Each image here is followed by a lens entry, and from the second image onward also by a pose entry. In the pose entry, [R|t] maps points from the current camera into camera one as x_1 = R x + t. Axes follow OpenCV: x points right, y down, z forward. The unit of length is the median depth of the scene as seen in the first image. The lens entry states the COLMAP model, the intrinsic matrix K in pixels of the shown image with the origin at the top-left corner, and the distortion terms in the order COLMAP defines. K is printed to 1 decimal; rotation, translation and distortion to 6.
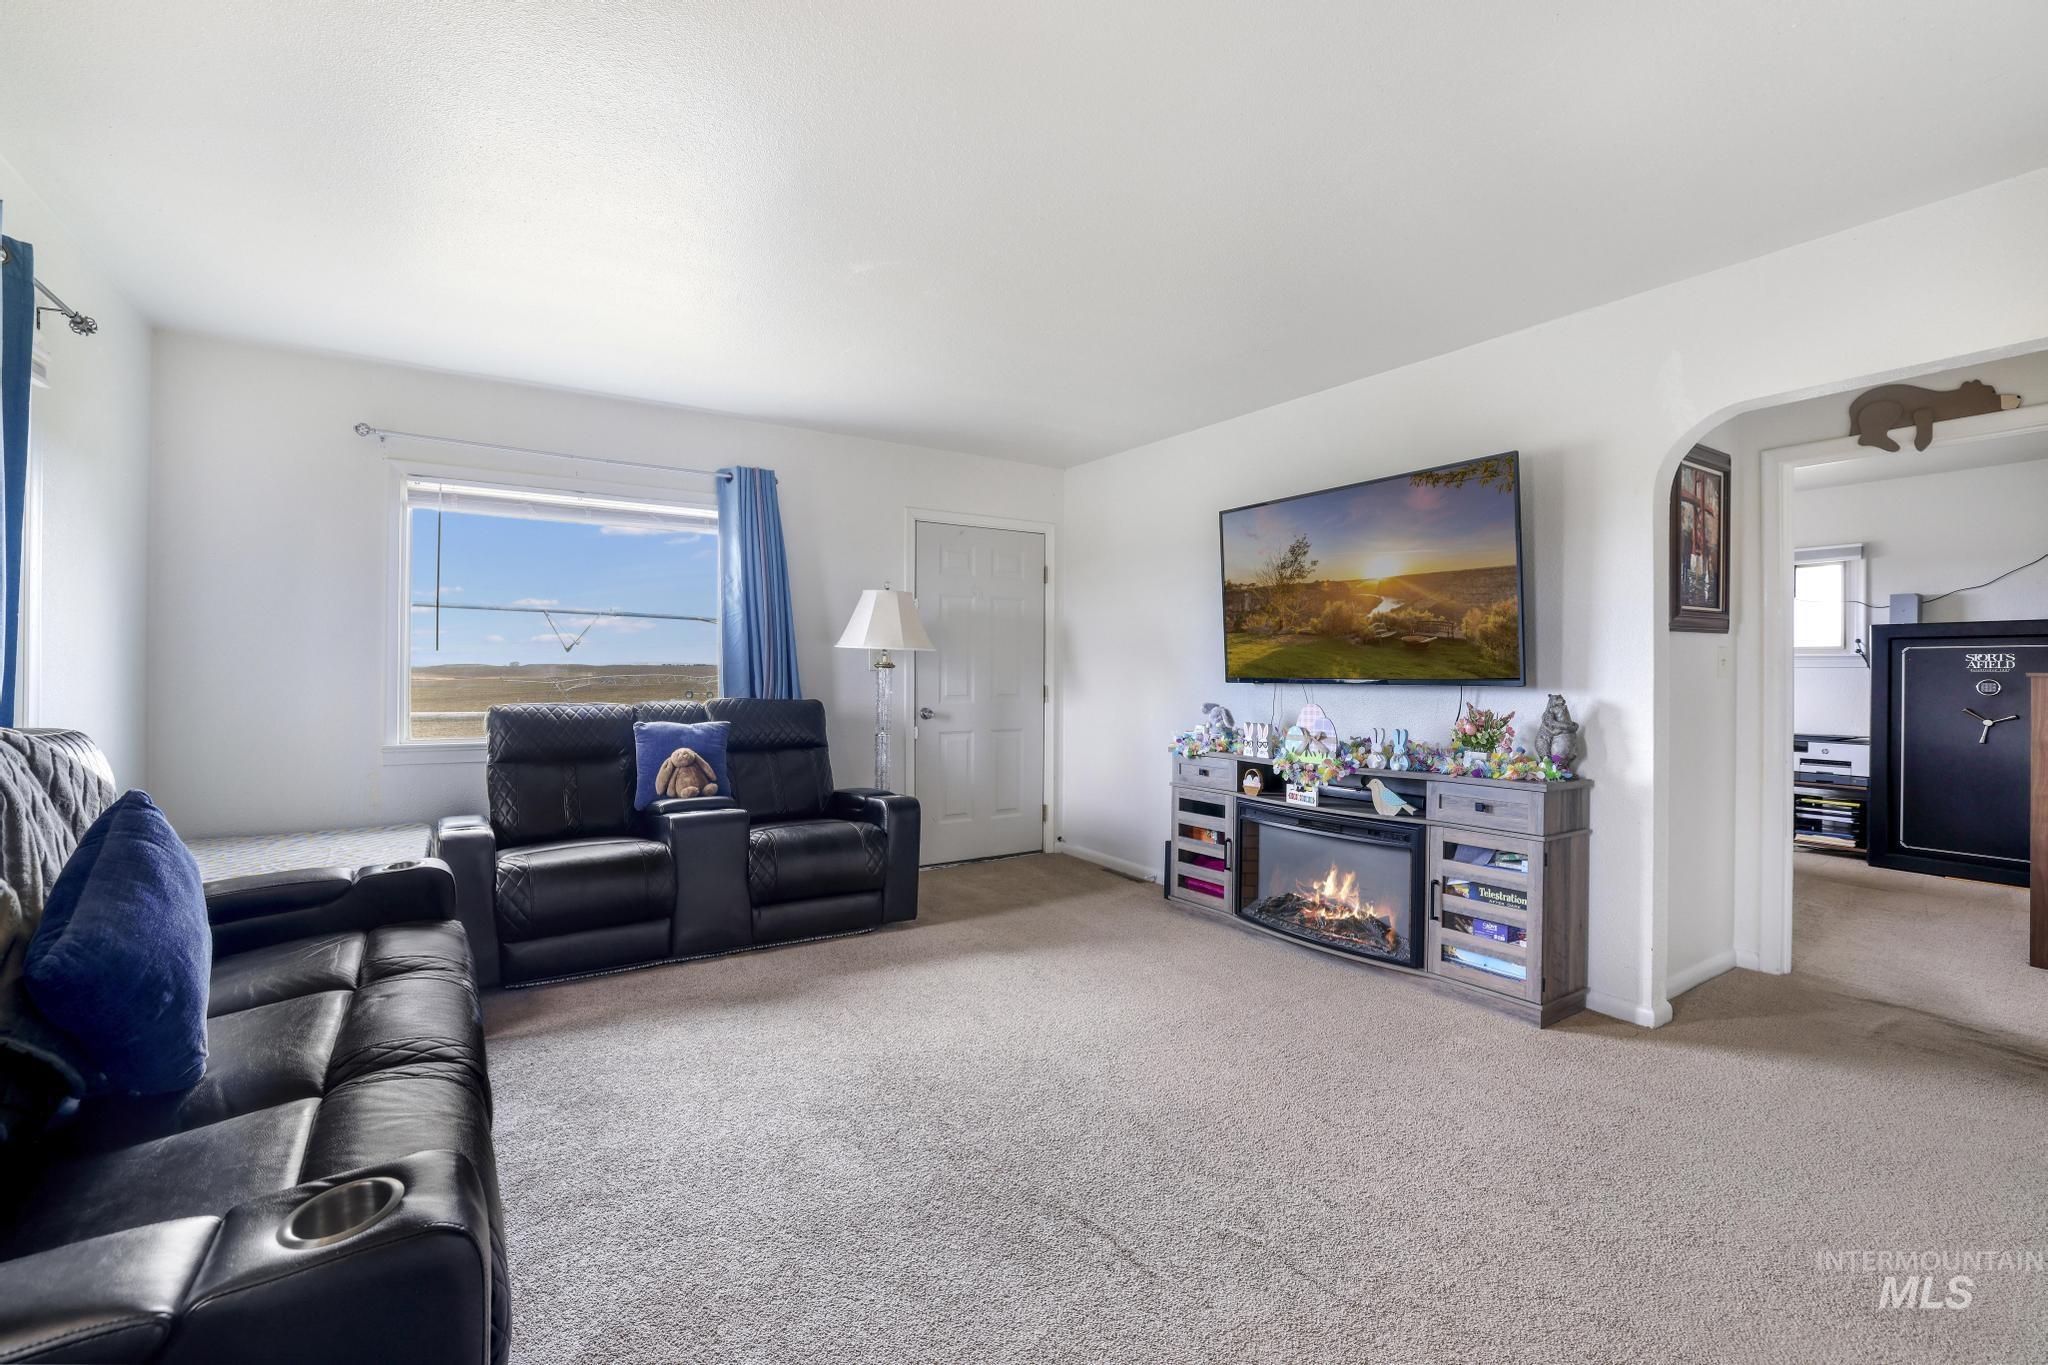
lens RADIAL K [[863.3, 0, 998.3], [0, 863.3, 672.6], [0, 0, 1]] dist [-0.030210, -0.000134]
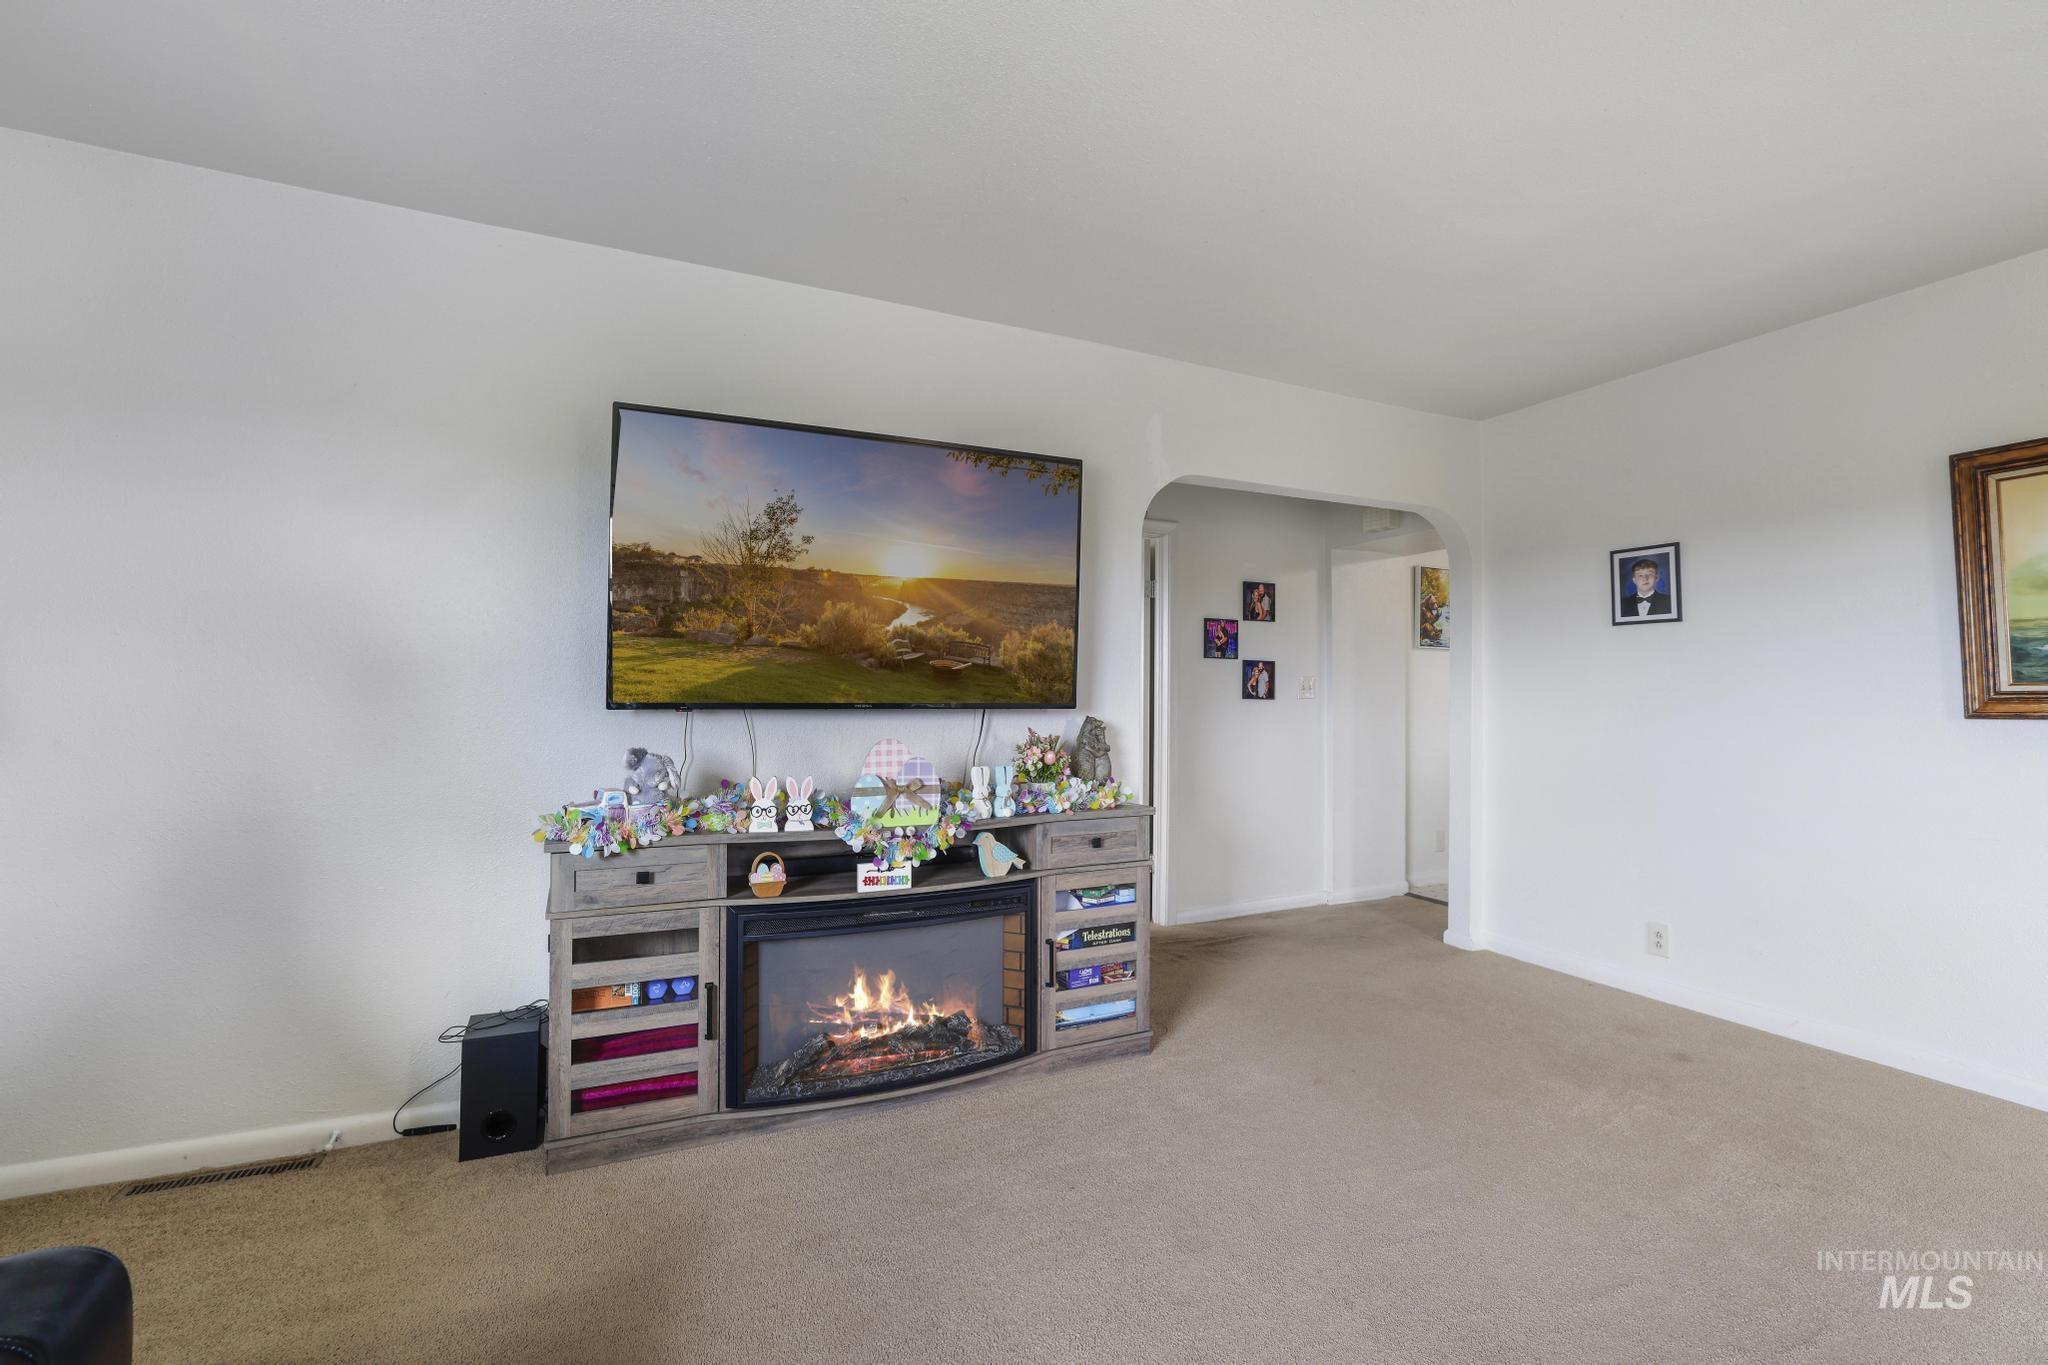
lens RADIAL K [[863.3, 0, 998.3], [0, 863.3, 672.6], [0, 0, 1]] dist [-0.030210, -0.000134]
pose [[0.122701, 0.059702, 0.990646, -0.329899], [0.003676, 0.998155, -0.060610, 0.023163], [-0.992437, 0.011078, 0.122255, 0.832913]]
